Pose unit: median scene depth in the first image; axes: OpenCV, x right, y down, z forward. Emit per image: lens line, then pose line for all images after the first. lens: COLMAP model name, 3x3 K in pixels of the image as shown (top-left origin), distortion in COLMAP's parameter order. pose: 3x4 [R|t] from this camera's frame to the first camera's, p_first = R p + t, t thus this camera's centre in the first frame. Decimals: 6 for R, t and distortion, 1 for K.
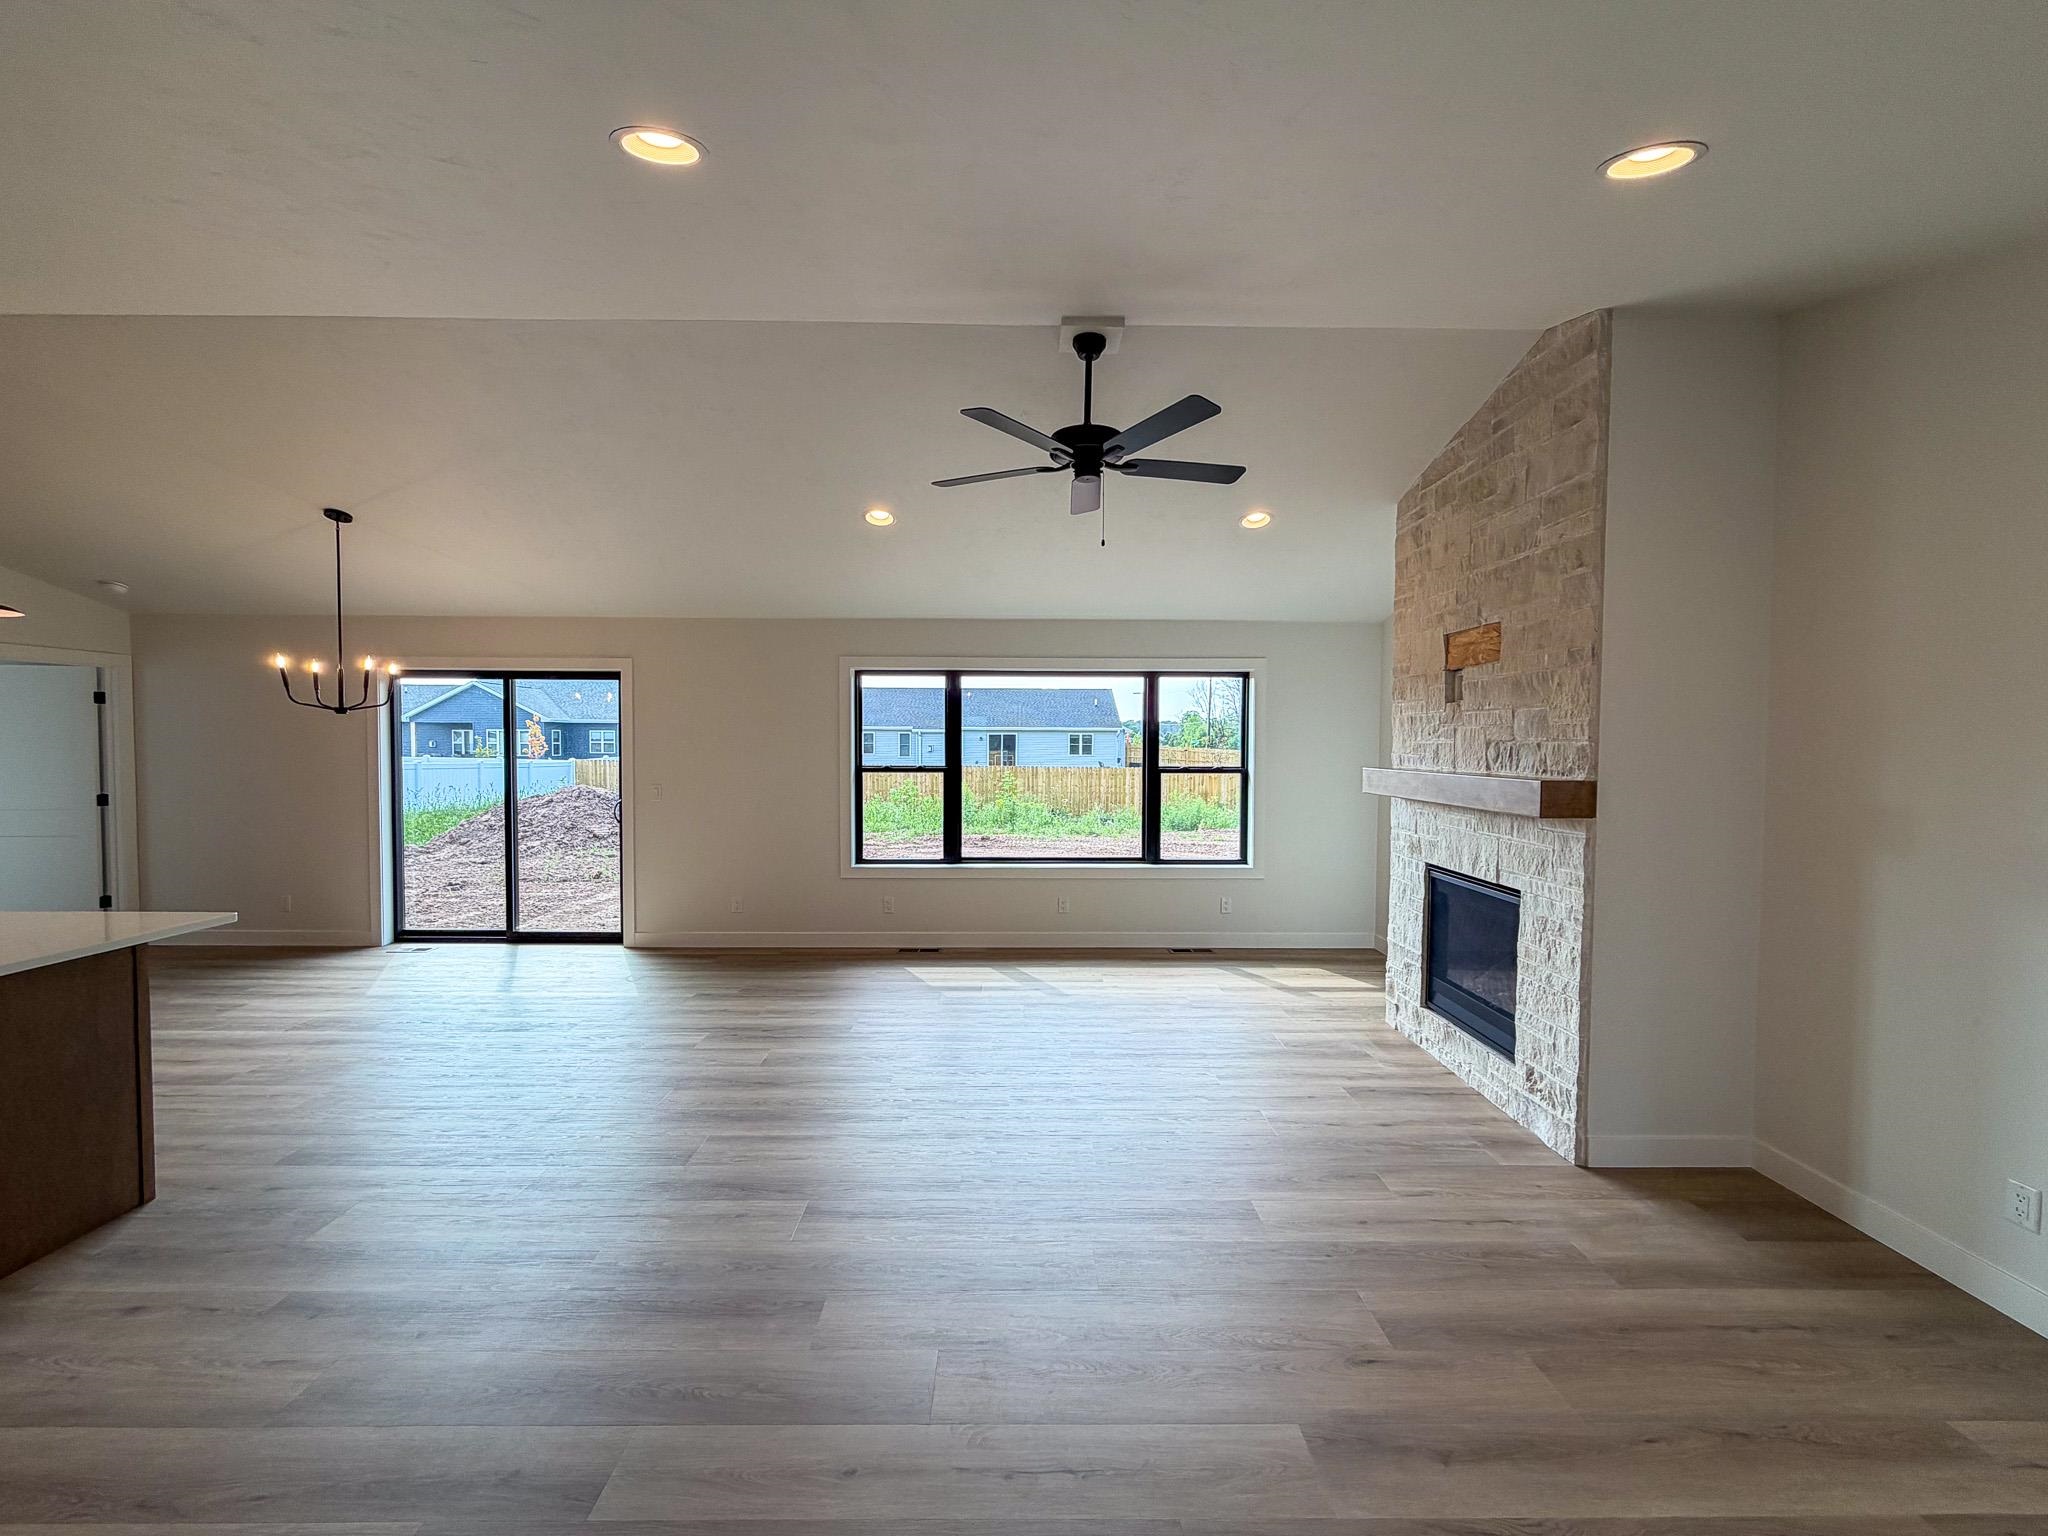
lens RADIAL K [[827.5, 0, 1025.9], [0, 827.5, 769.0], [0, 0, 1]] dist [-0.001068, -0.000333]
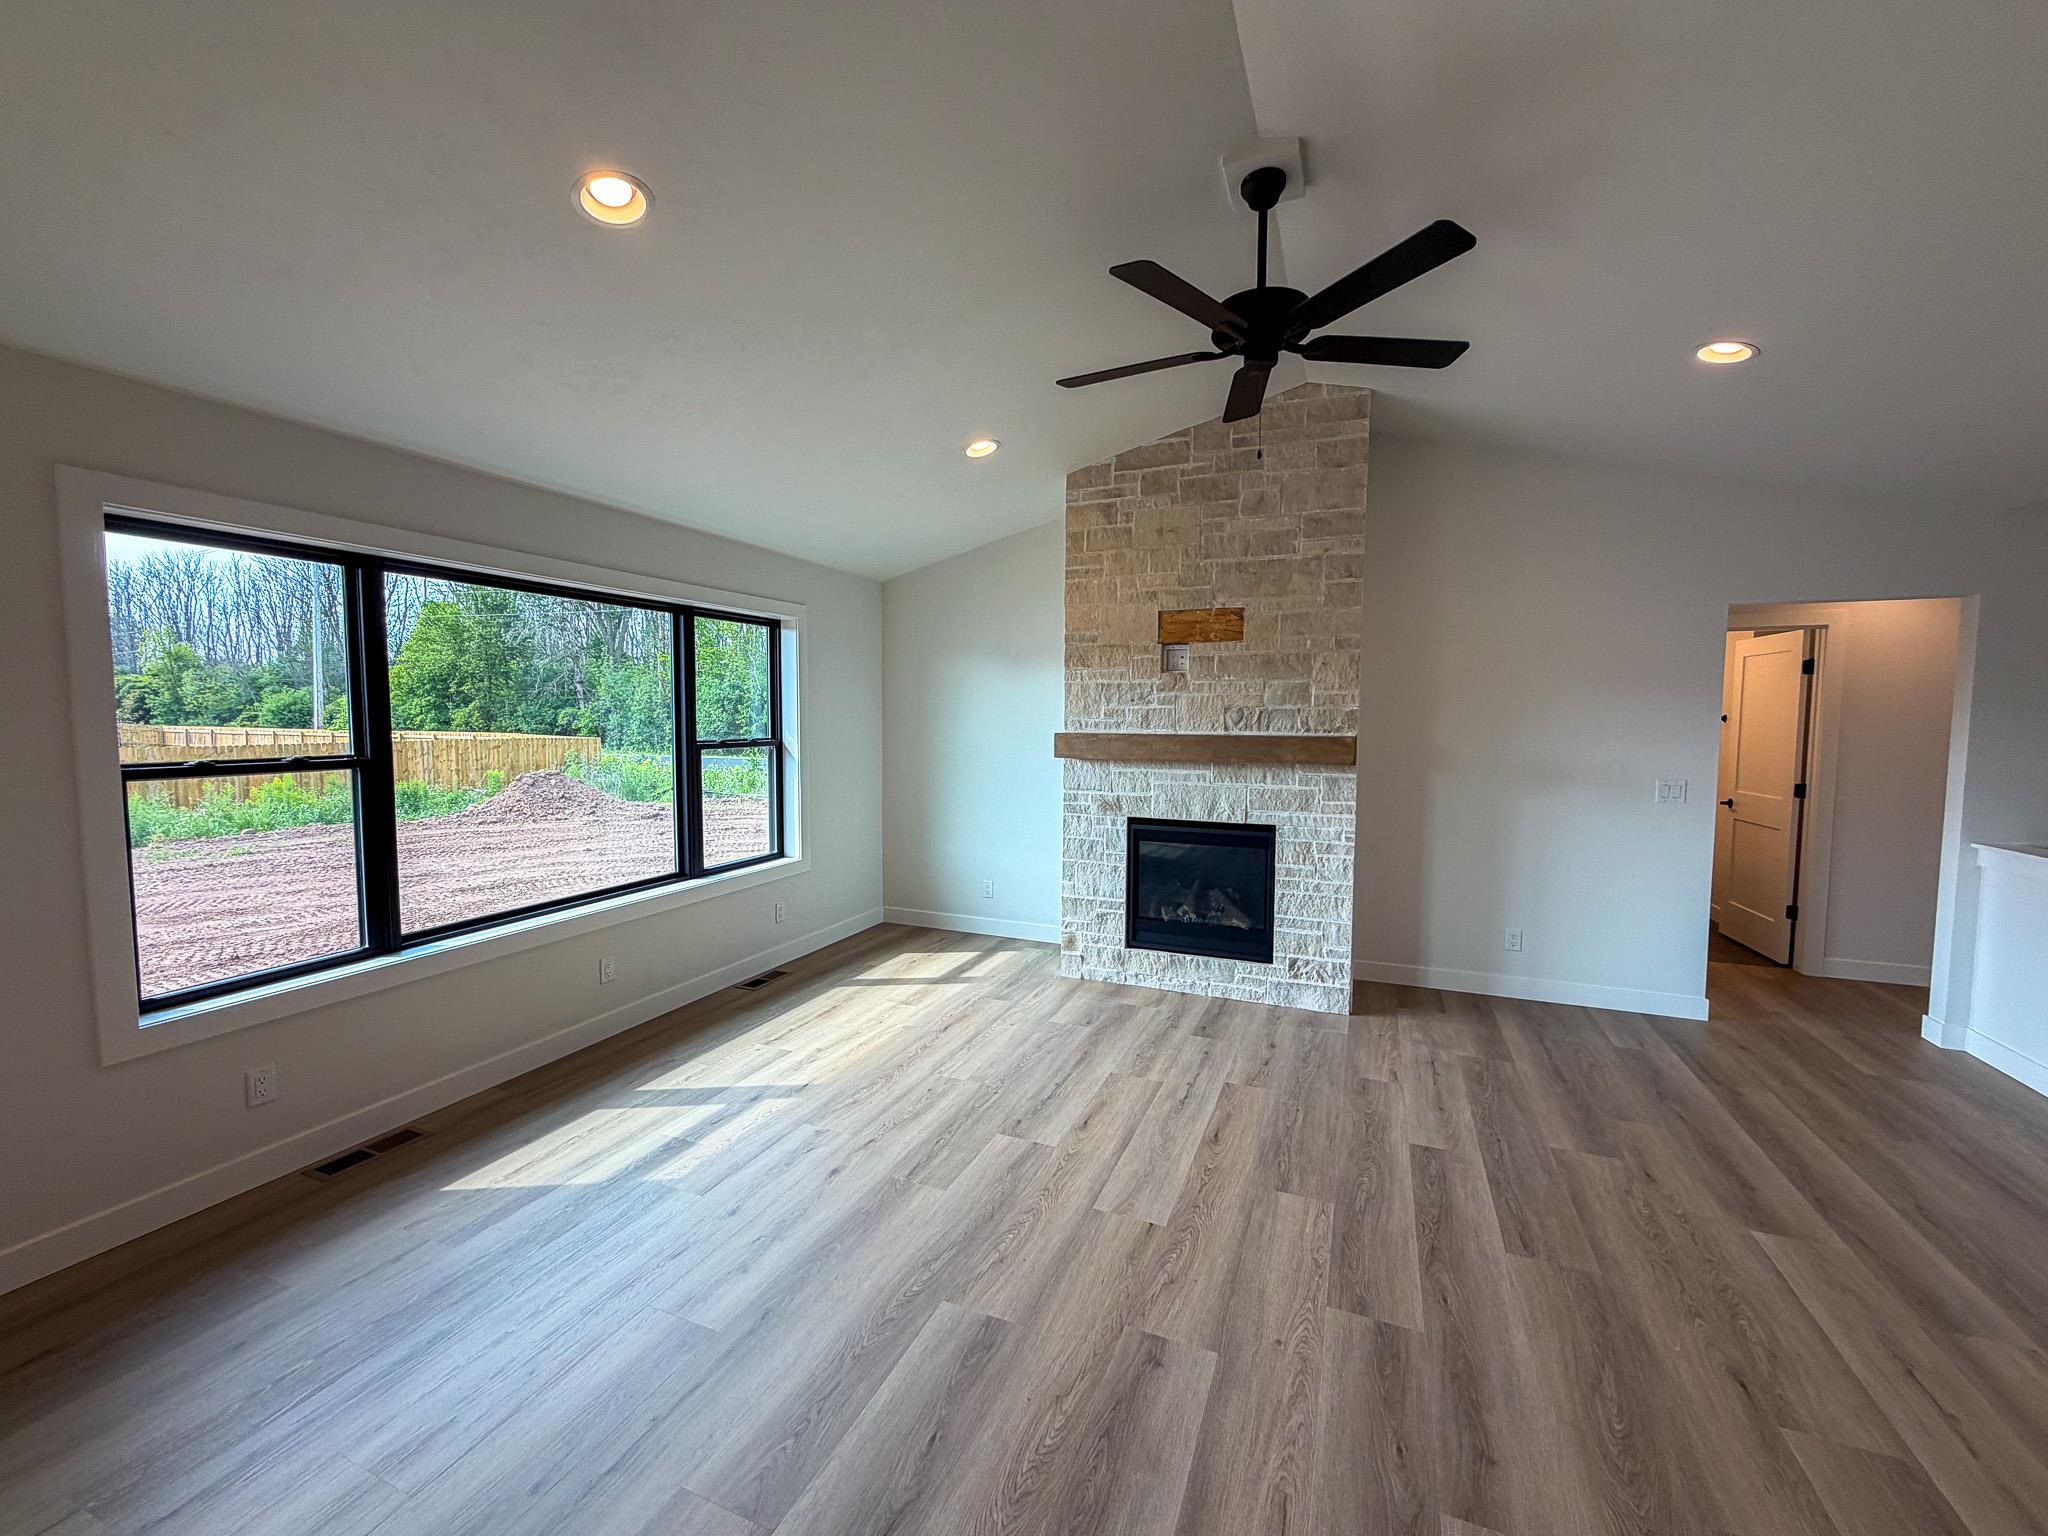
lens RADIAL K [[827.5, 0, 1025.9], [0, 827.5, 769.0], [0, 0, 1]] dist [-0.001068, -0.000333]
pose [[0.397500, -0.064792, 0.915312, -0.479073], [0.028651, 0.997894, 0.058195, -0.016064], [-0.917155, 0.003092, 0.398519, 0.574582]]
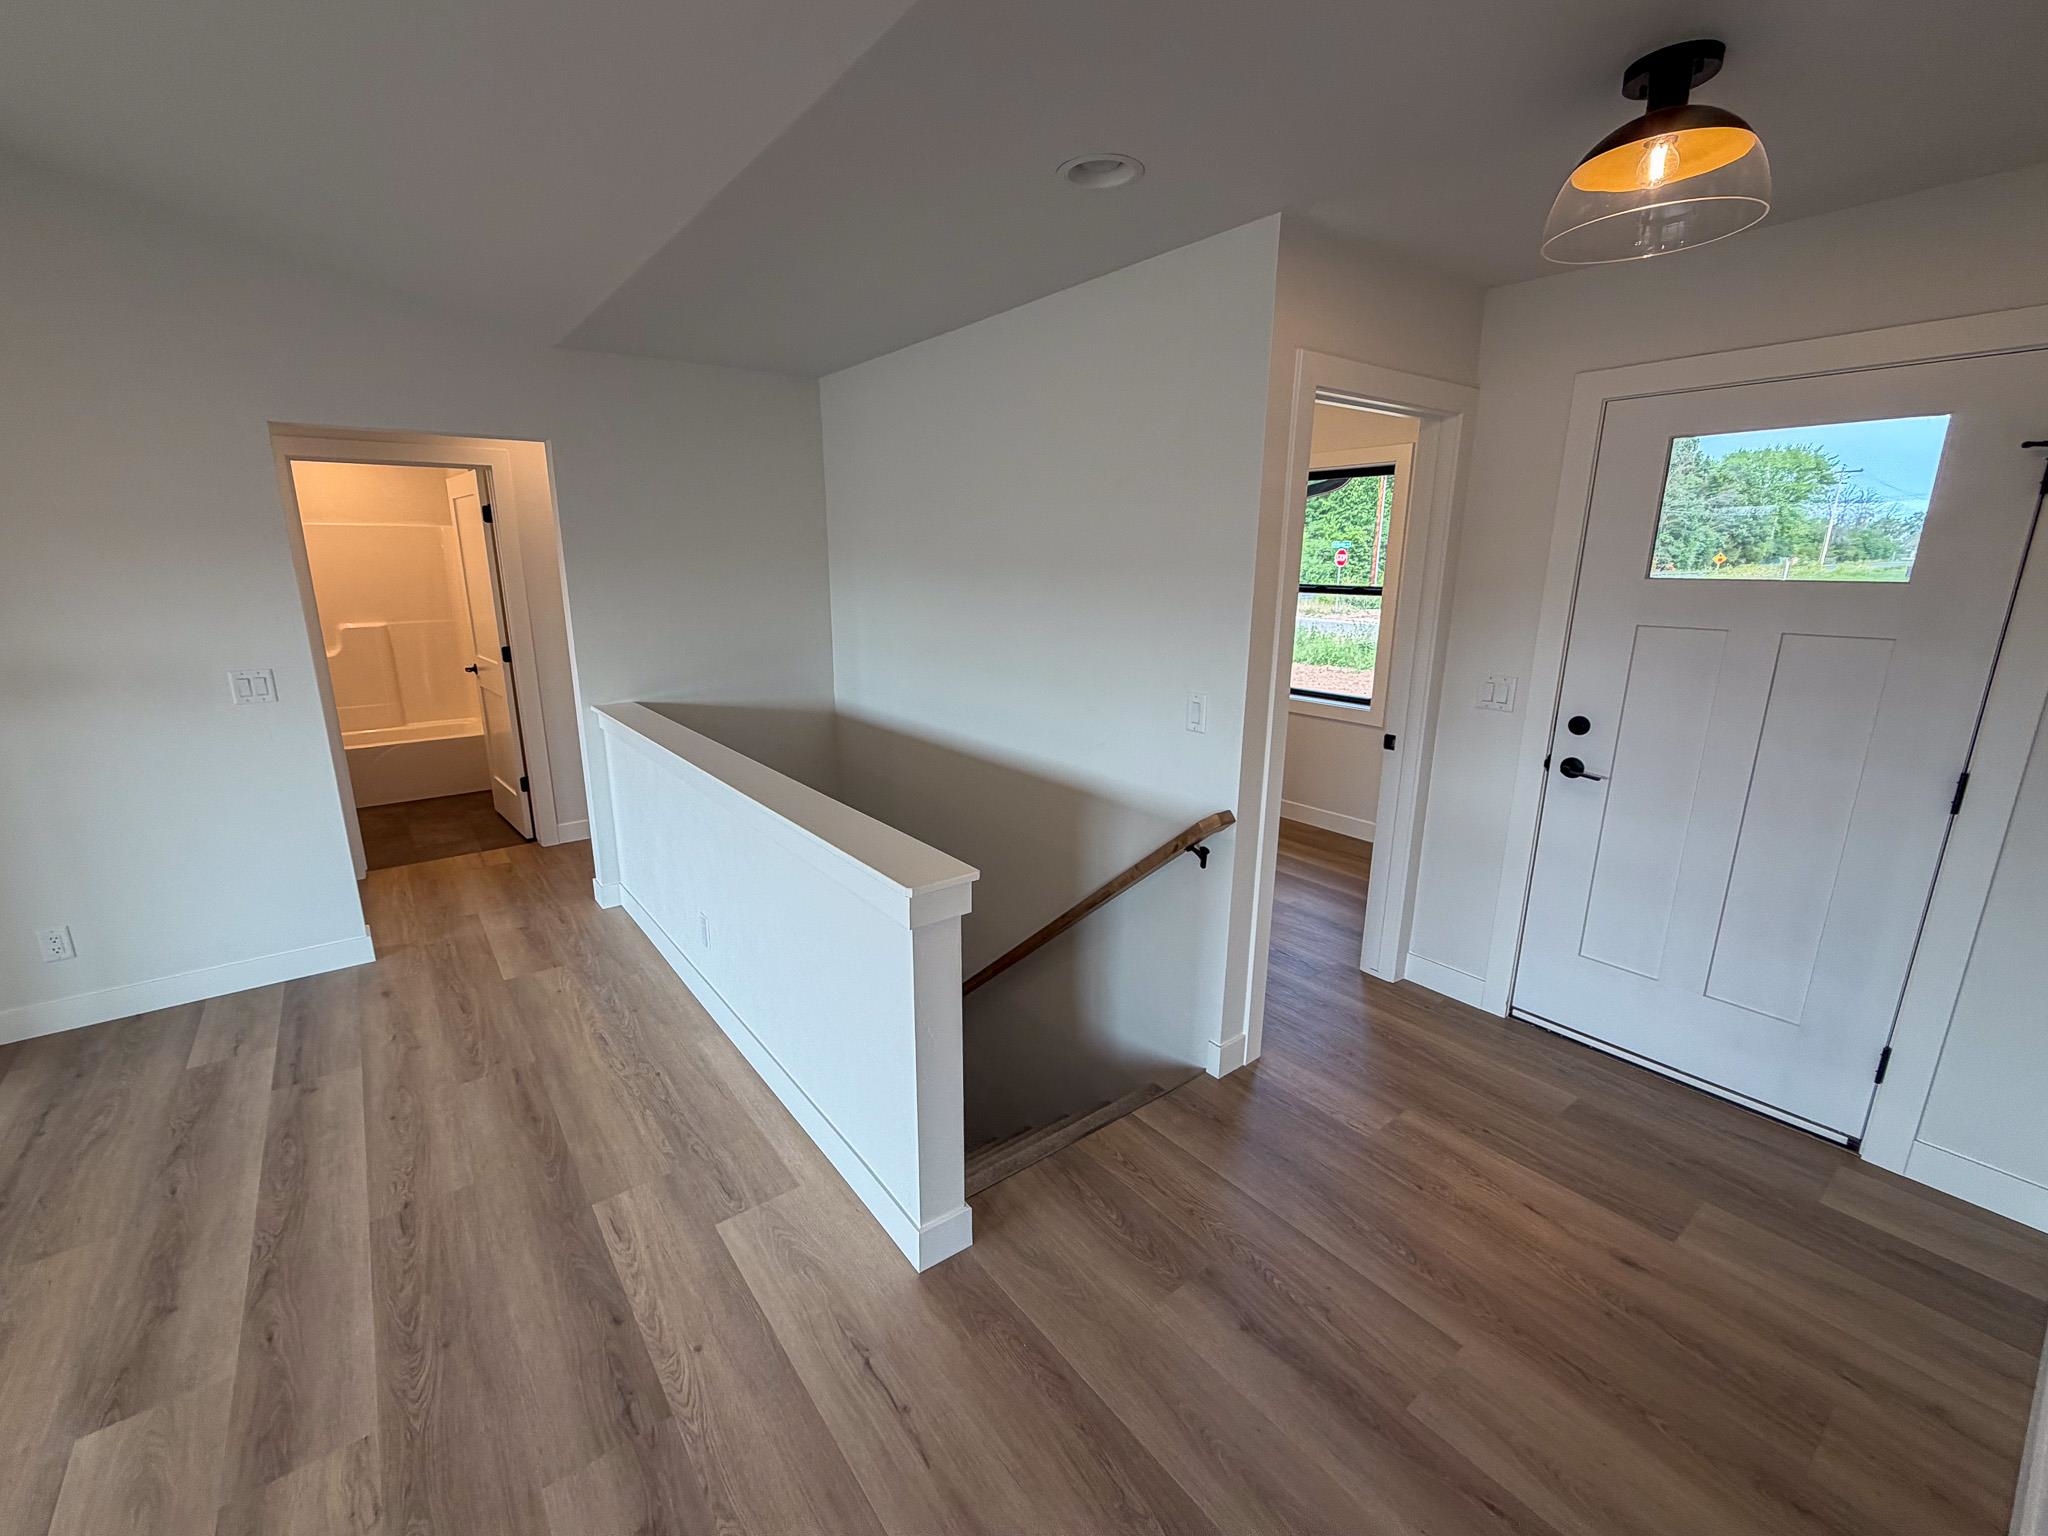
lens RADIAL K [[851.0, 0, 1024.0], [0, 851.0, 768.0], [0, 0, 1]] dist [-0.000844, -0.000204]
pose [[-0.610826, -0.200615, 0.765928, -0.291103], [0.019534, 0.963255, 0.267878, -0.024455], [-0.791524, 0.178589, -0.584462, 0.237899]]
